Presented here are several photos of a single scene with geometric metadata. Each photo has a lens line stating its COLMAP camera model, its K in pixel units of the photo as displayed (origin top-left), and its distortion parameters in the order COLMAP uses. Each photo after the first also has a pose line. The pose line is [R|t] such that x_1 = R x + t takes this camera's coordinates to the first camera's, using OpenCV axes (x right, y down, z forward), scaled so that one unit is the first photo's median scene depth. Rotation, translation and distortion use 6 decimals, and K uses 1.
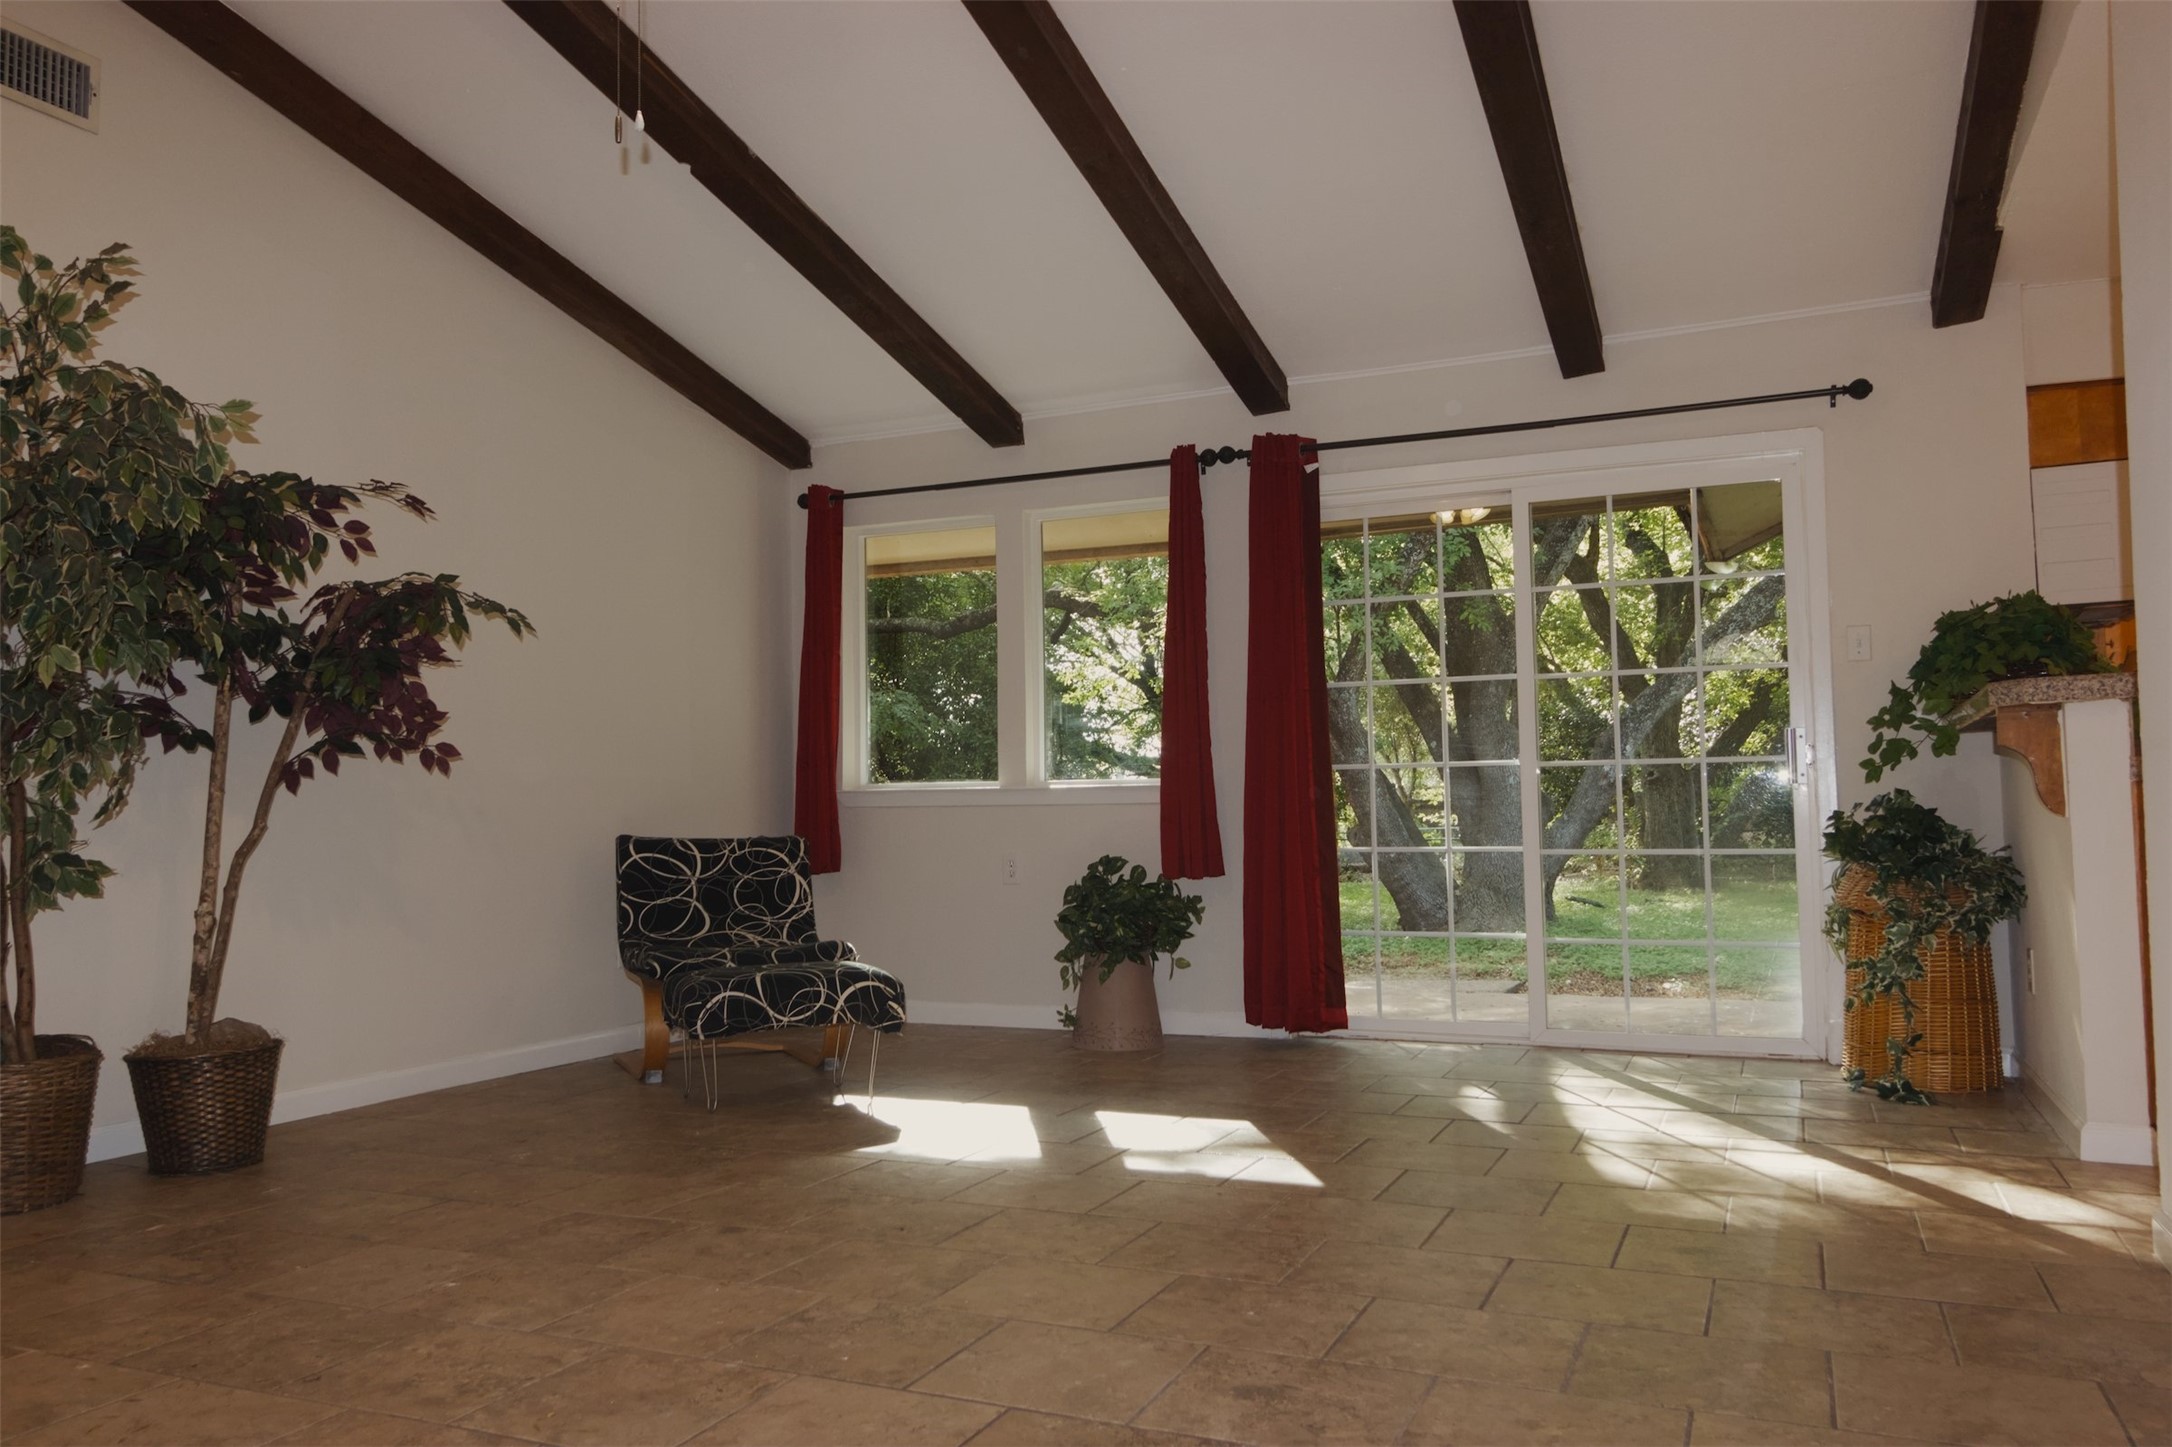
lens RADIAL K [[1589.2, 0, 1100.6], [0, 1589.2, 756.0], [0, 0, 1]] dist [0.009354, -0.000865]
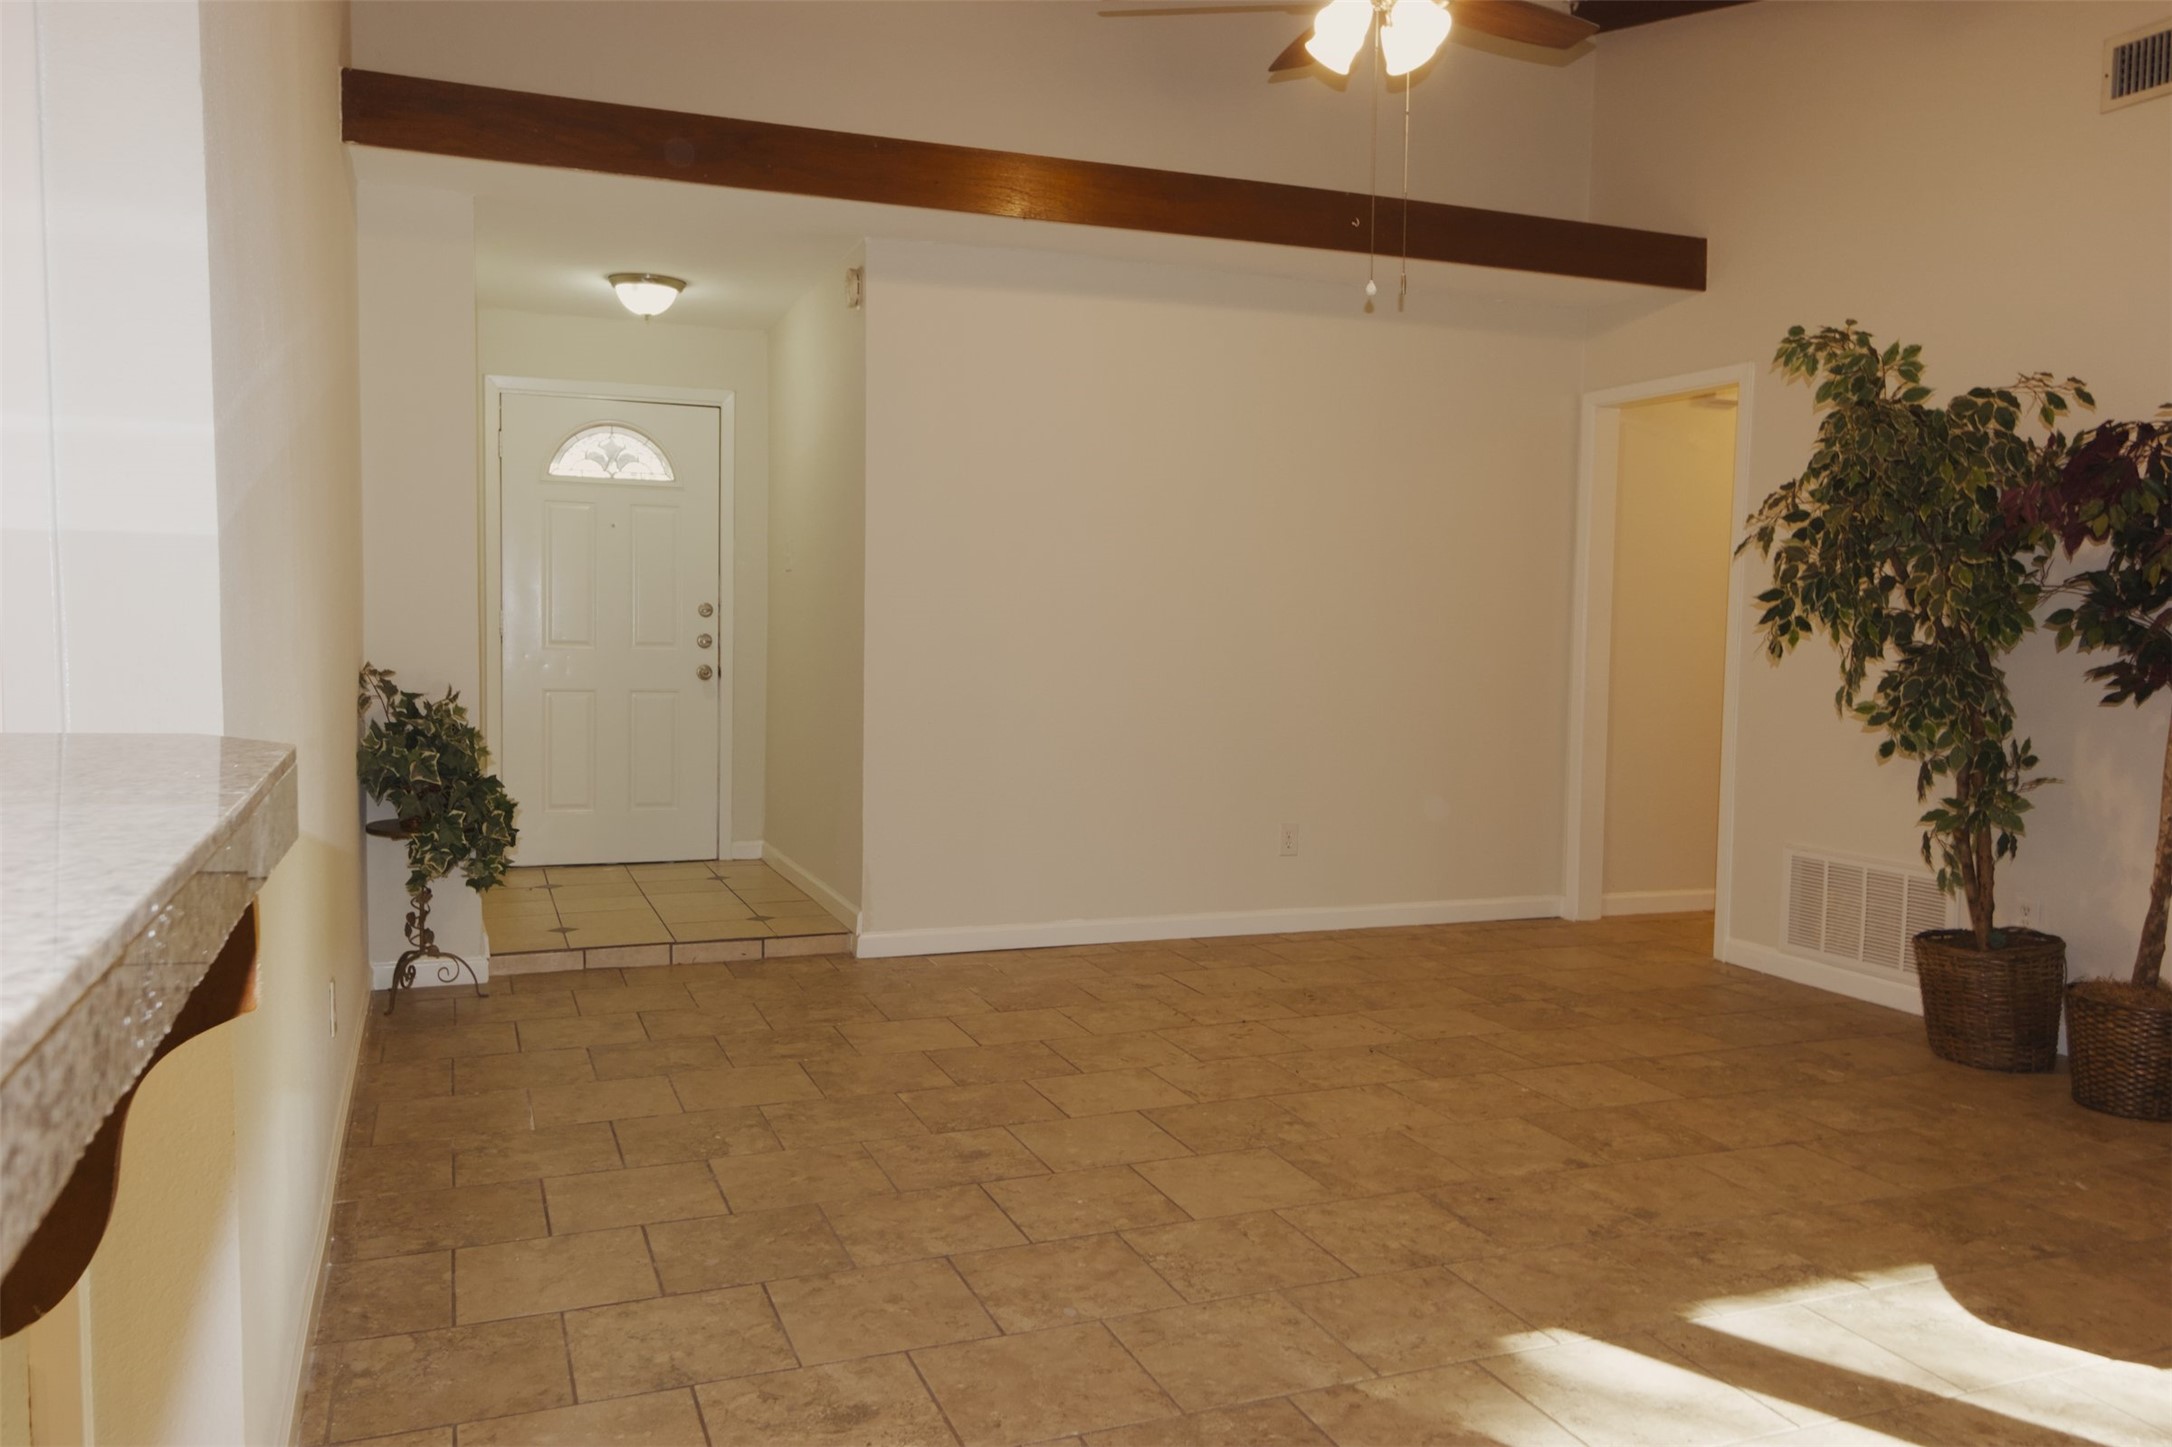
lens RADIAL K [[1589.2, 0, 1100.6], [0, 1589.2, 756.0], [0, 0, 1]] dist [0.009354, -0.000865]
pose [[-0.699798, 0.067710, -0.711124, 0.526402], [0.025667, 0.997238, 0.069694, -0.051323], [0.713879, 0.030519, -0.699603, 1.032398]]
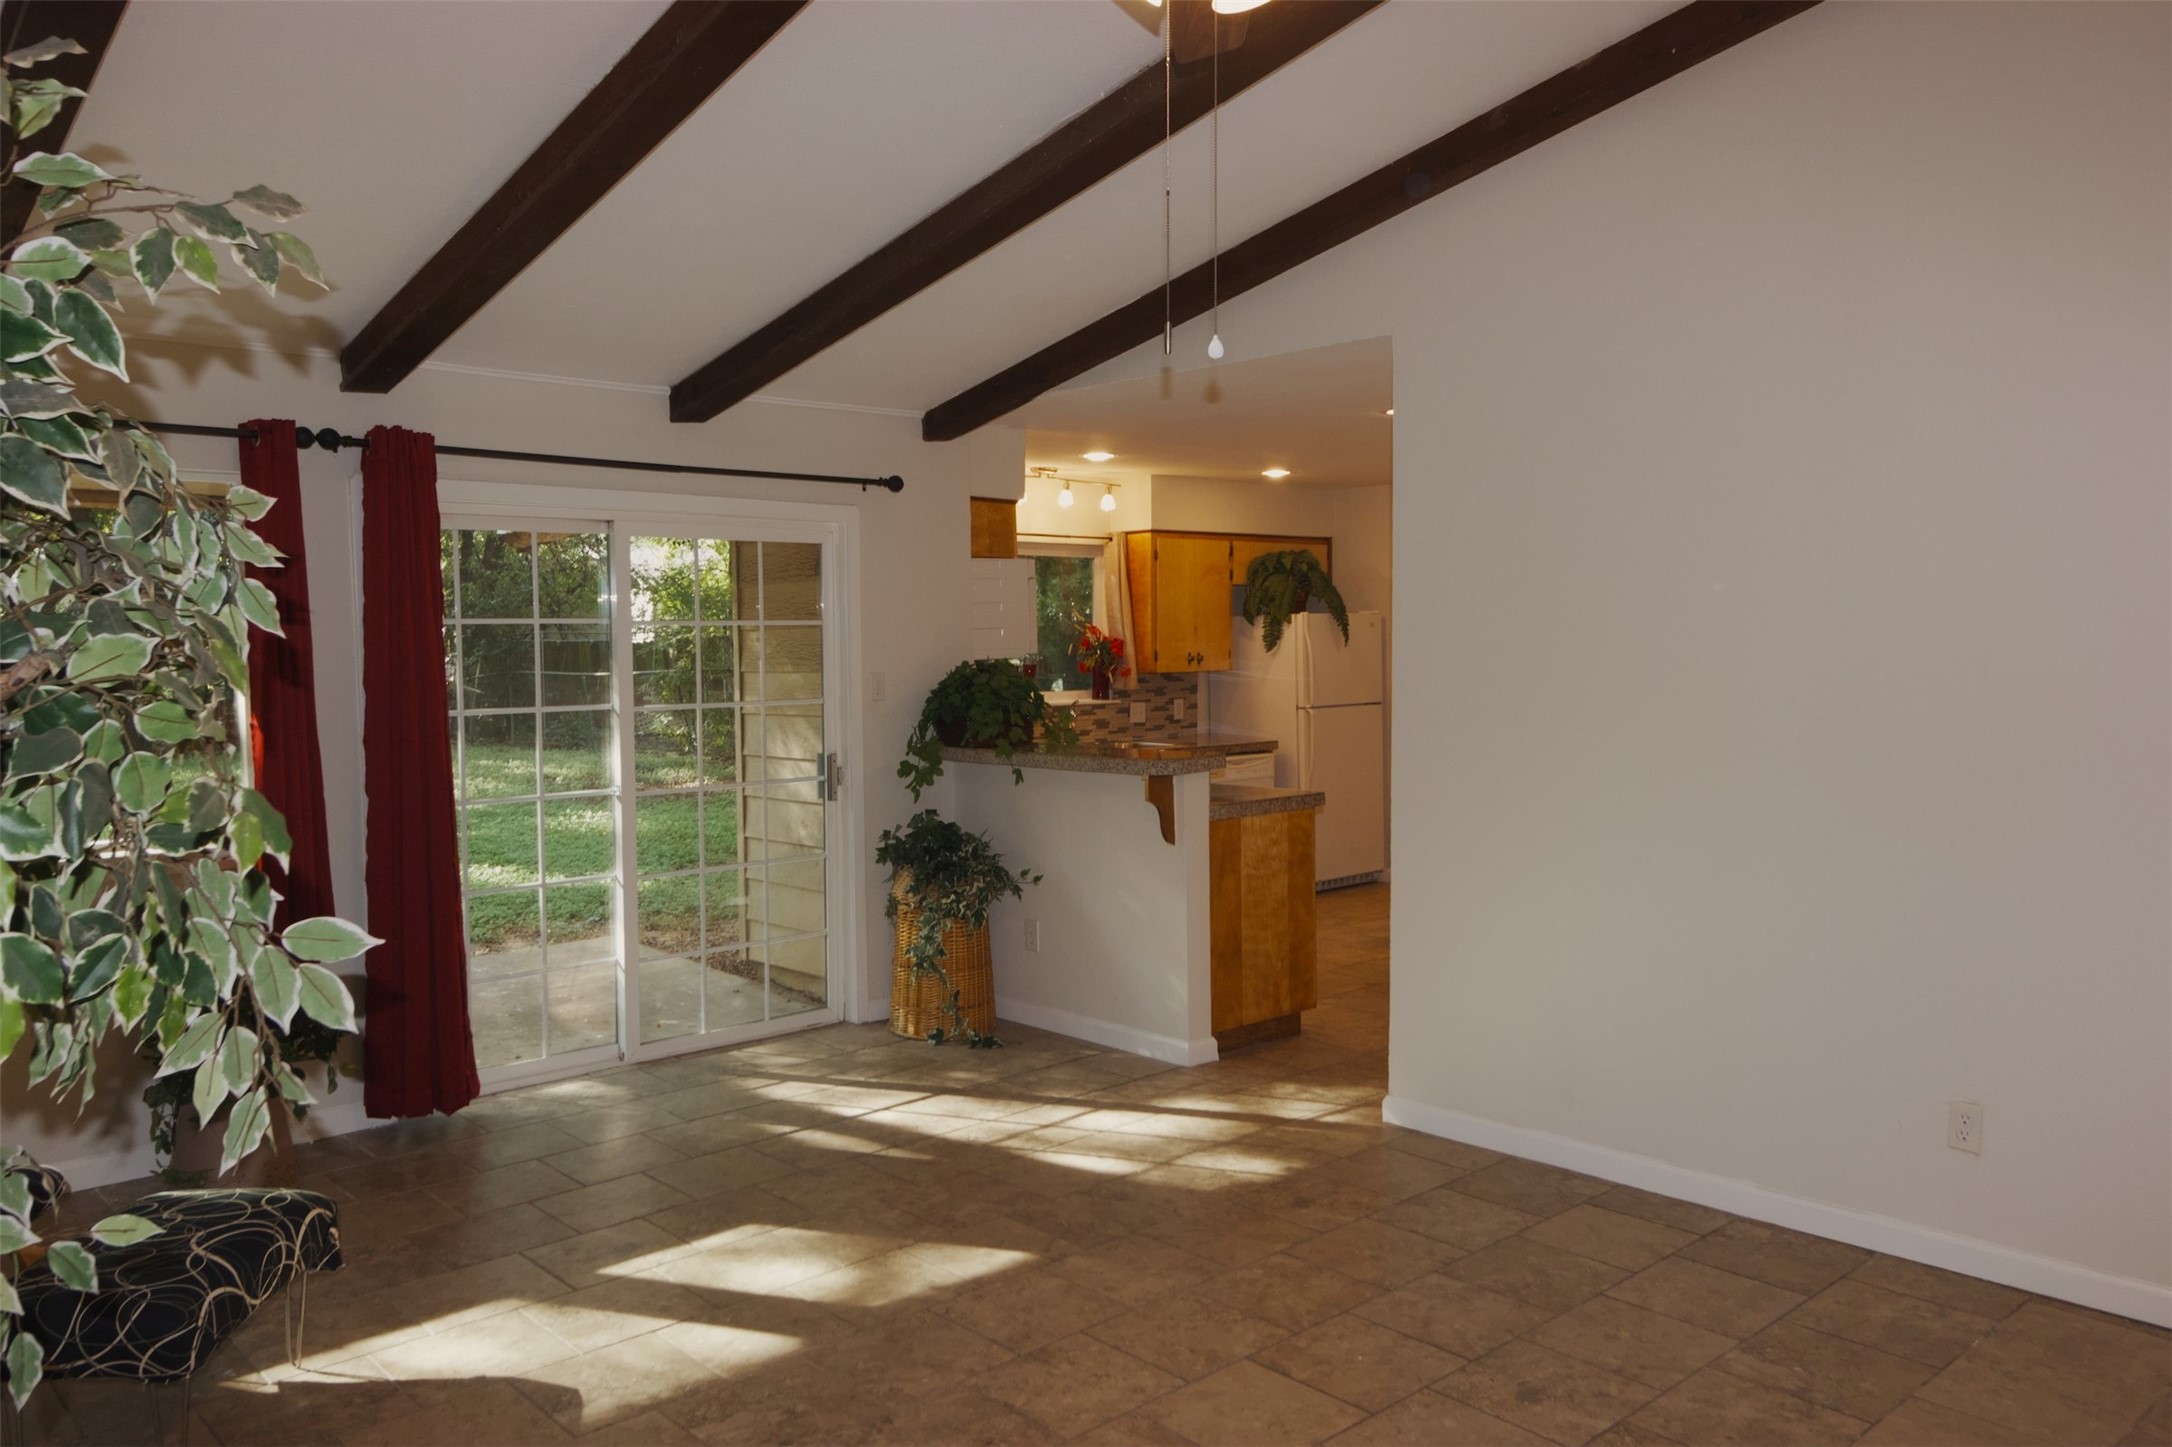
lens RADIAL K [[1589.2, 0, 1100.6], [0, 1589.2, 756.0], [0, 0, 1]] dist [0.009354, -0.000865]
pose [[0.401142, -0.057113, 0.914234, -0.644118], [-0.039784, 0.996026, 0.079679, -0.136047], [-0.915152, -0.068334, 0.397276, 0.384471]]
